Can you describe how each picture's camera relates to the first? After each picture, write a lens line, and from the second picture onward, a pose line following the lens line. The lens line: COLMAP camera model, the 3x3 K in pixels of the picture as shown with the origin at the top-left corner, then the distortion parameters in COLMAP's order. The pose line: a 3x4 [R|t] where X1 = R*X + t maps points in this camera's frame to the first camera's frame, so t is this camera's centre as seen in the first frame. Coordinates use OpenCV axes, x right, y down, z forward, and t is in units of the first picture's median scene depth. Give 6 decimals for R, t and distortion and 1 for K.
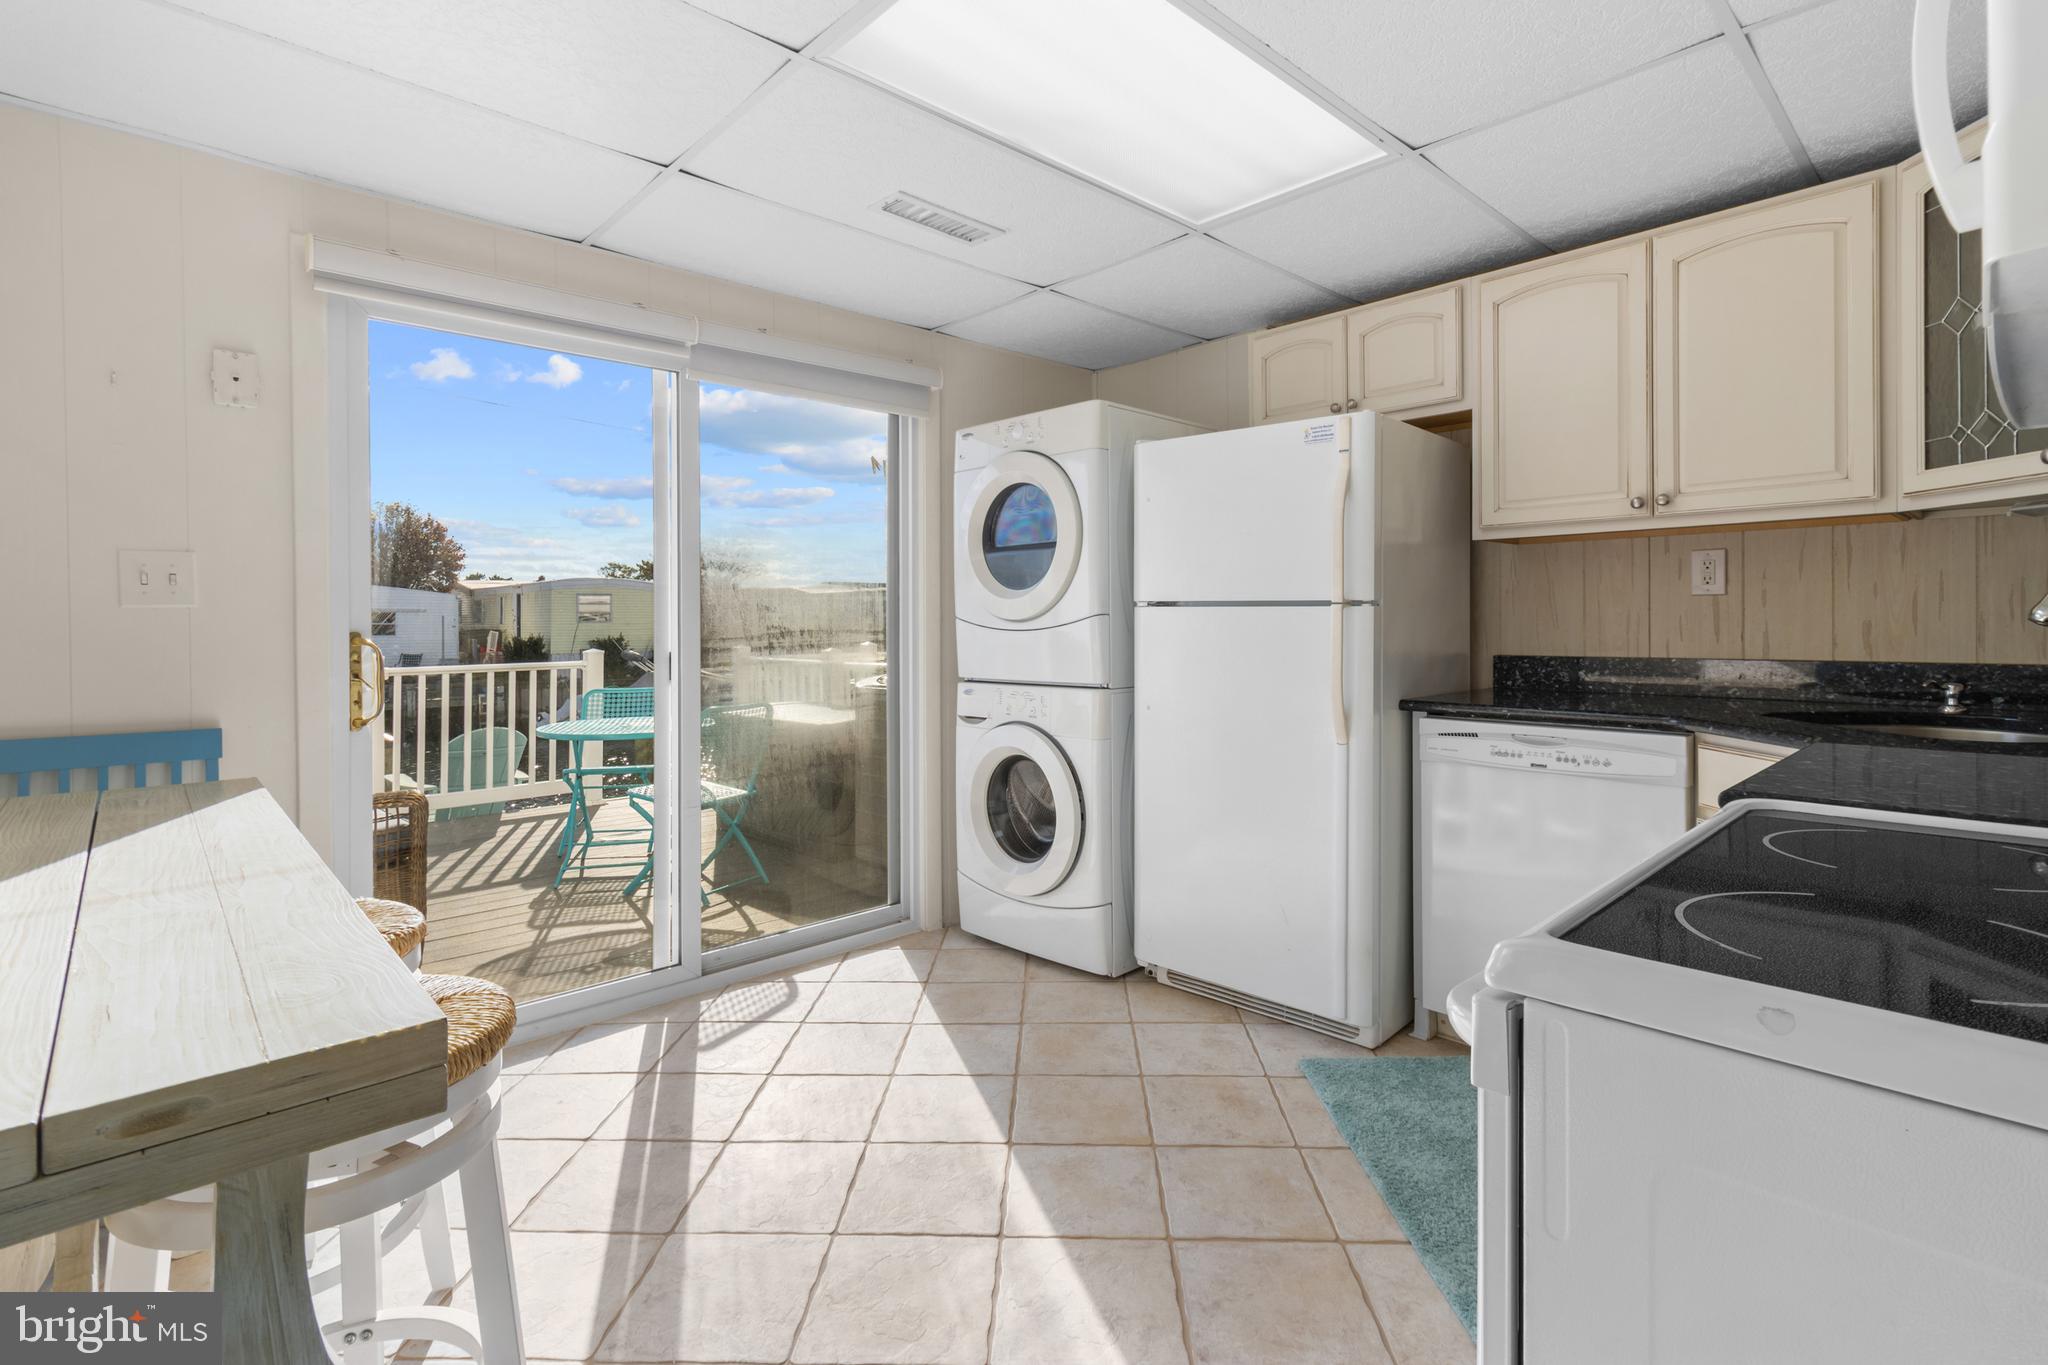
lens RADIAL K [[947.9, 0, 1027.8], [0, 947.9, 631.0], [0, 0, 1]] dist [-0.001660, -0.000382]
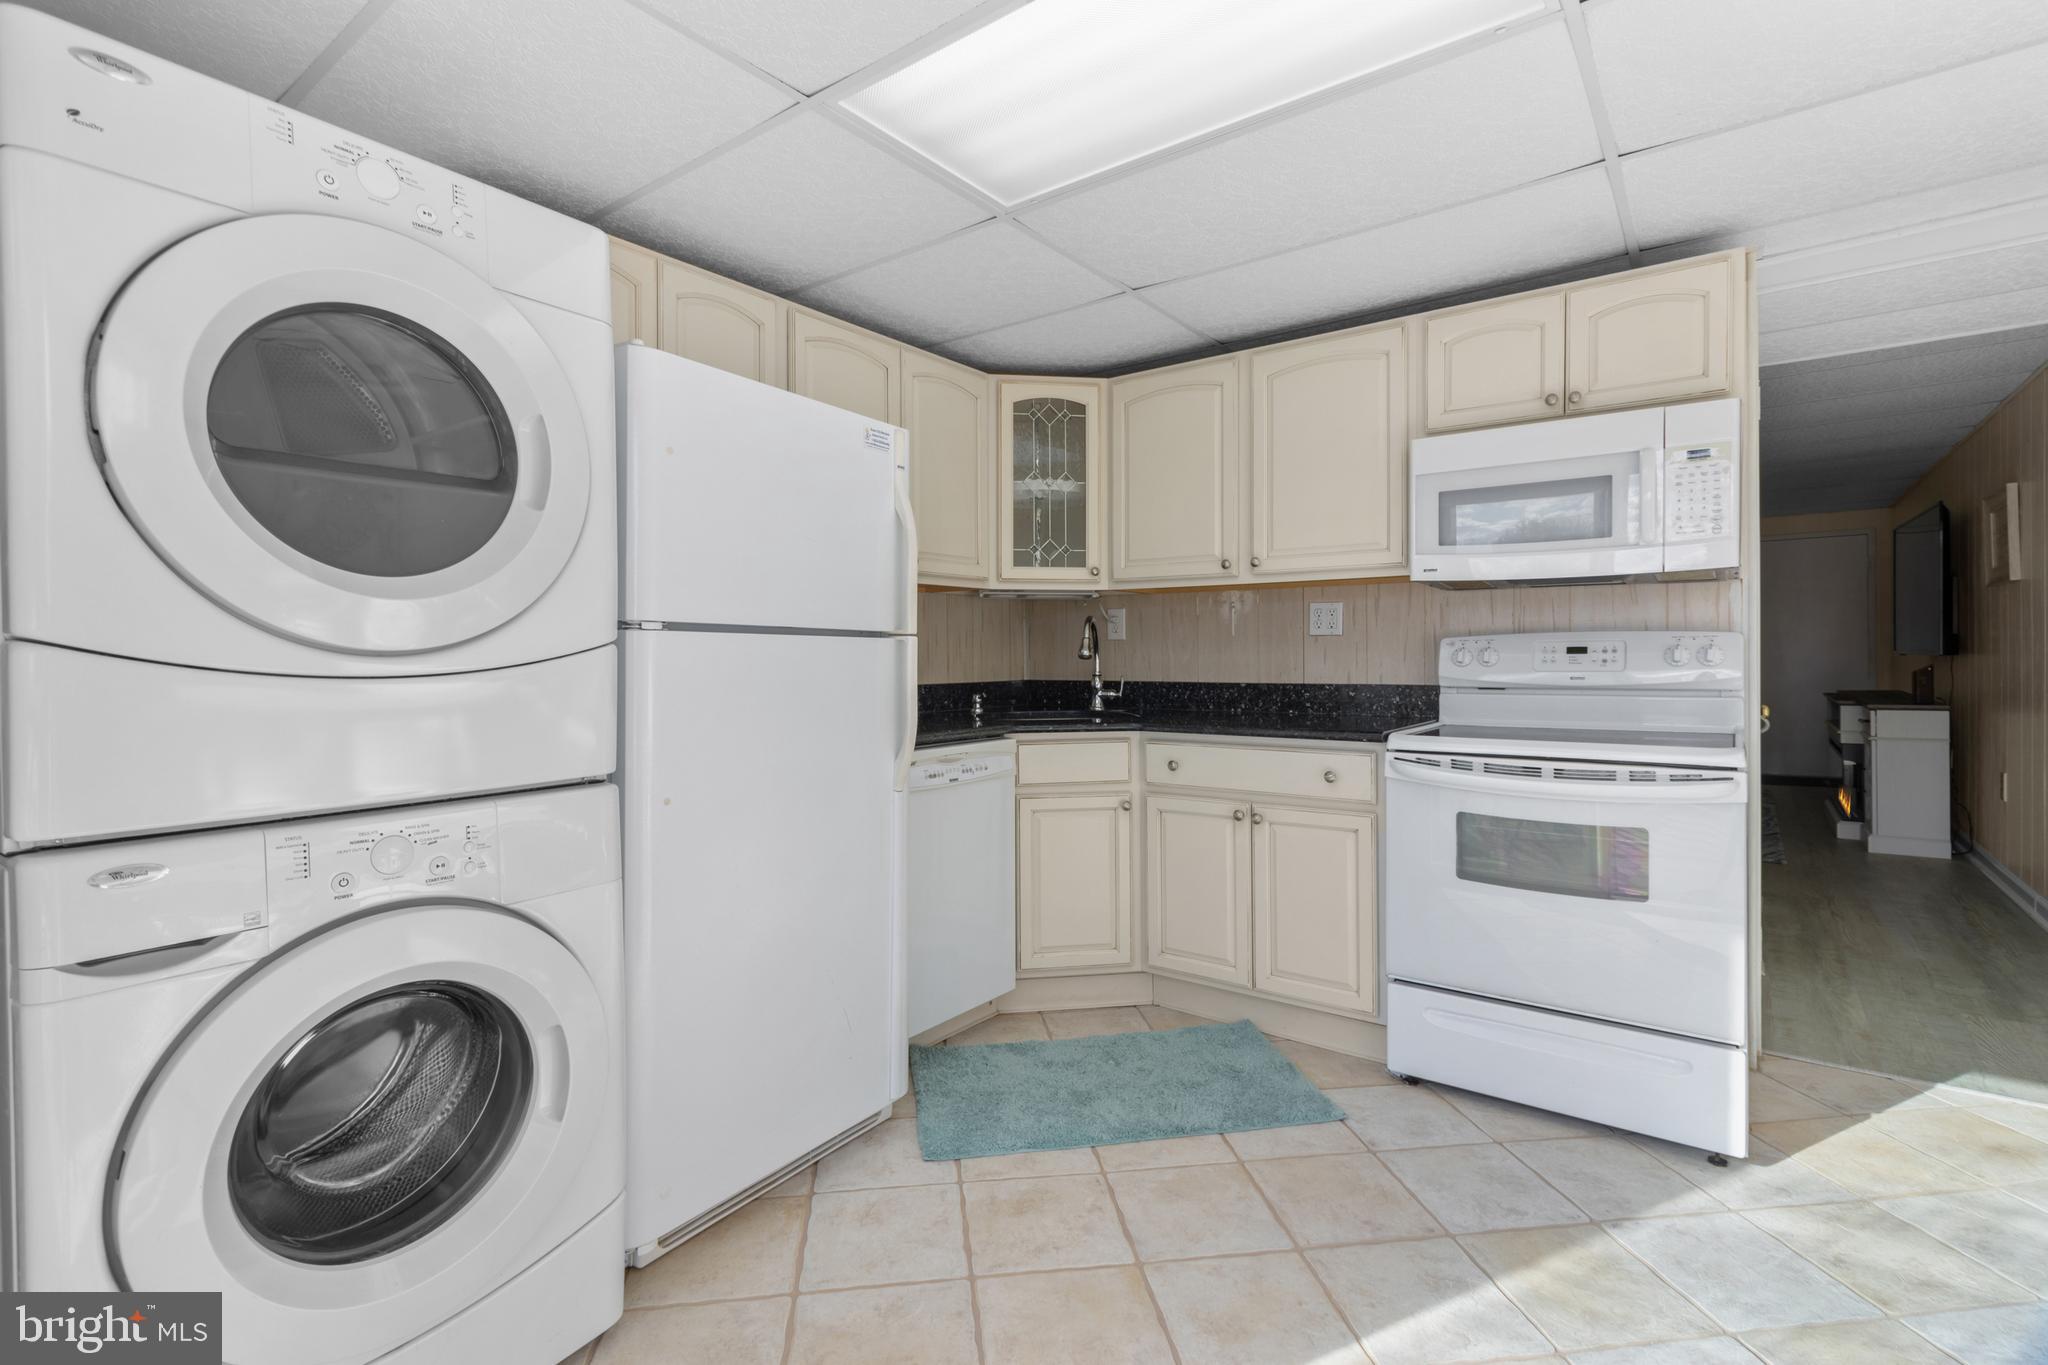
lens RADIAL K [[947.9, 0, 1036.5], [0, 947.9, 660.1], [0, 0, 1]] dist [-0.001660, -0.000382]
pose [[-0.182645, 0.003592, 0.983172, -0.585482], [0.015833, 0.999874, -0.000712, -0.002428], [-0.983051, 0.015437, -0.182679, 1.044673]]
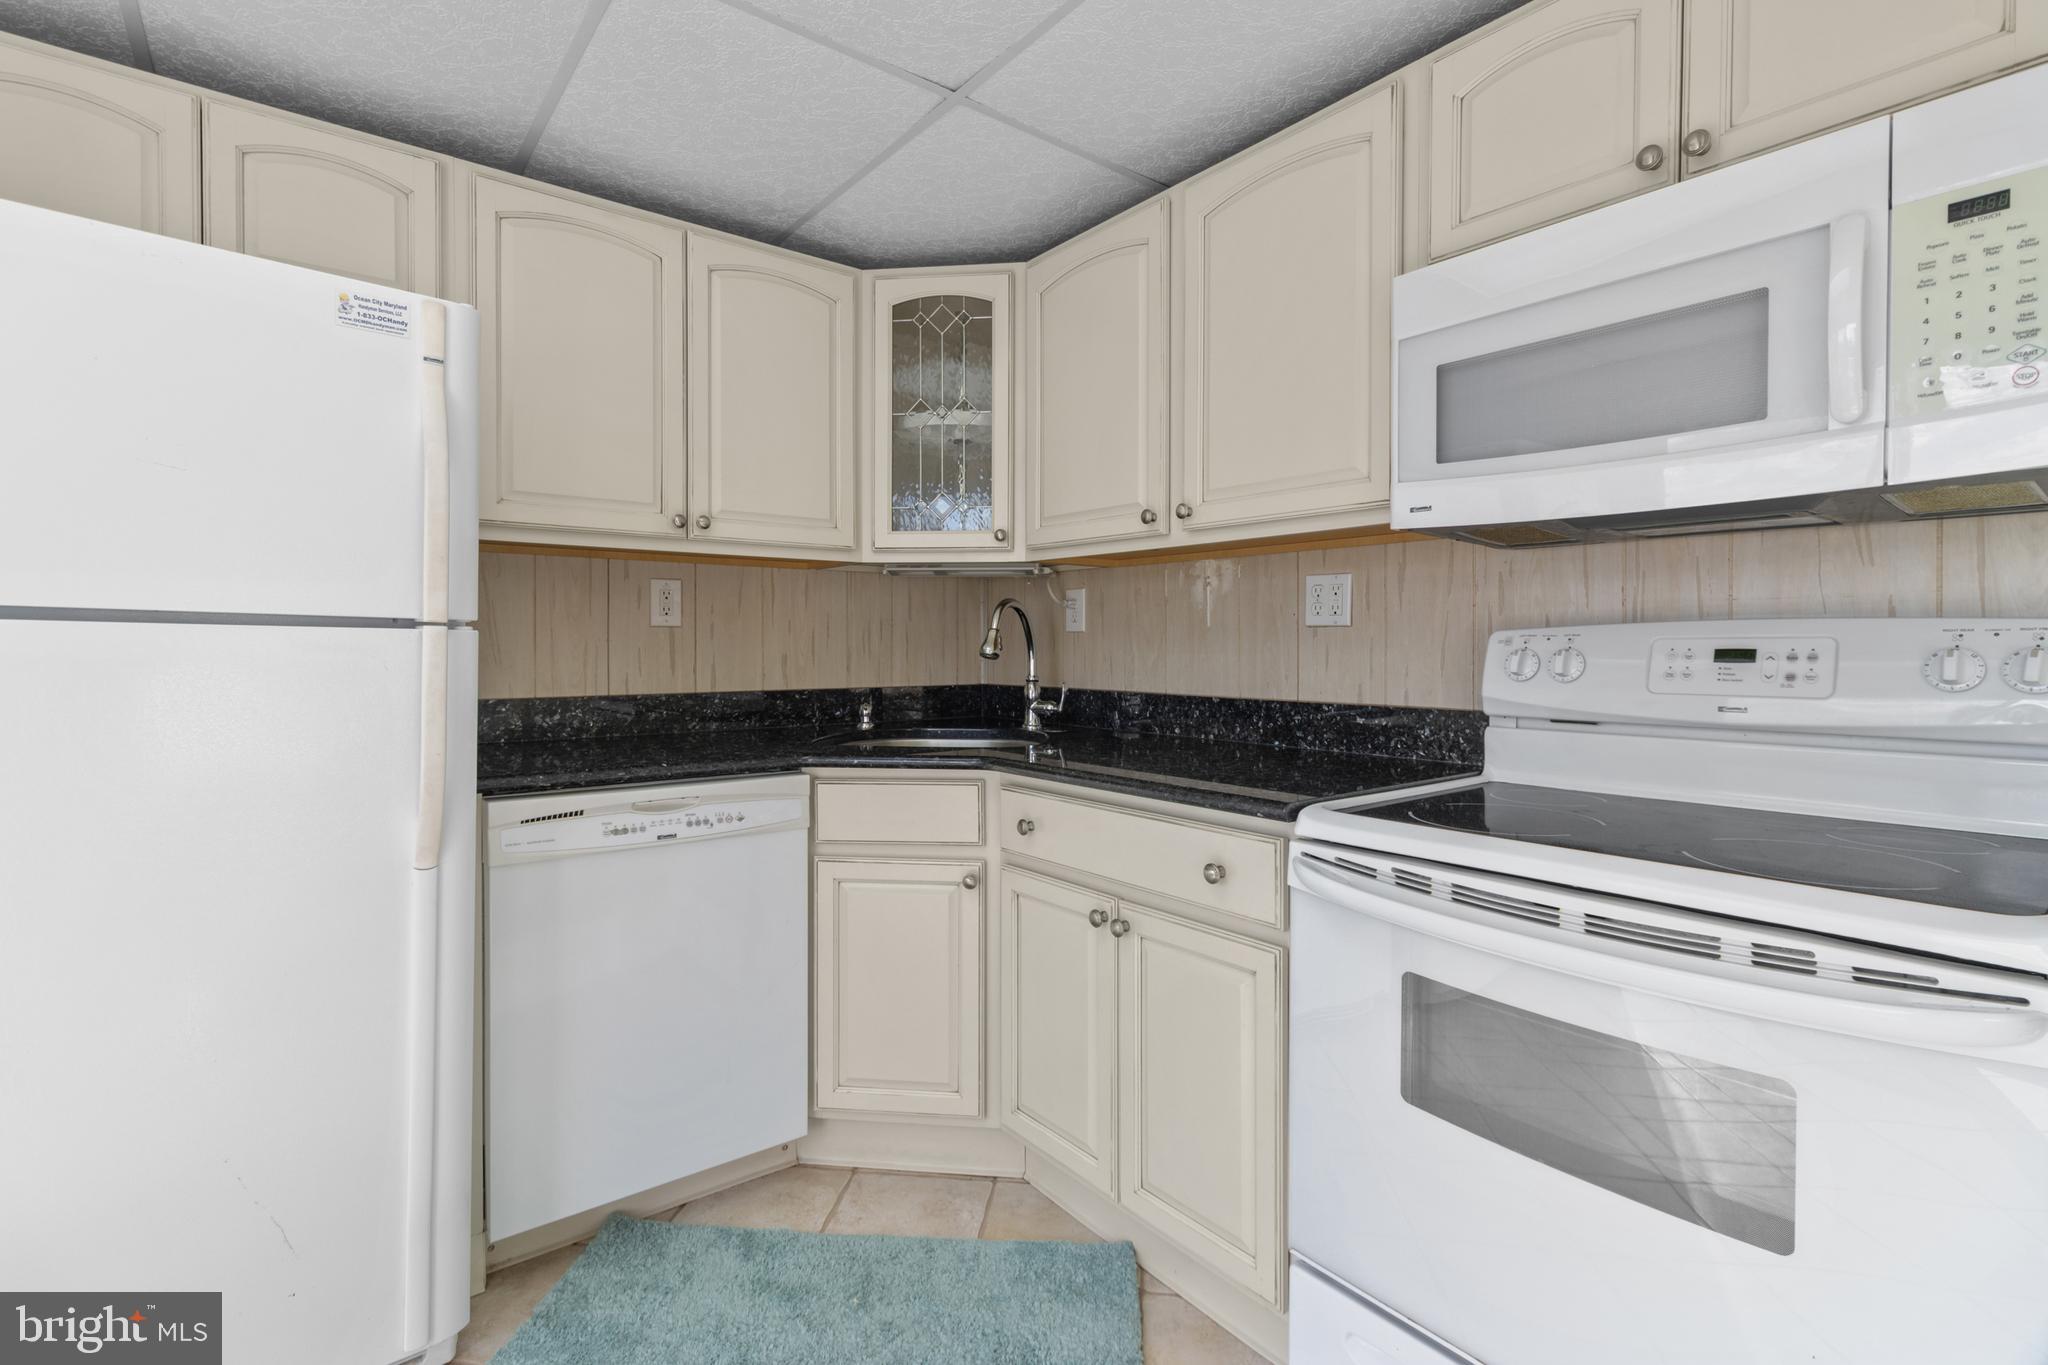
lens RADIAL K [[947.9, 0, 1035.6], [0, 947.9, 653.3], [0, 0, 1]] dist [-0.001660, -0.000382]
pose [[0.078915, 0.000104, 0.996881, -0.213781], [0.006465, 0.999979, -0.000616, -0.008654], [-0.996860, 0.006494, 0.078912, 0.591375]]
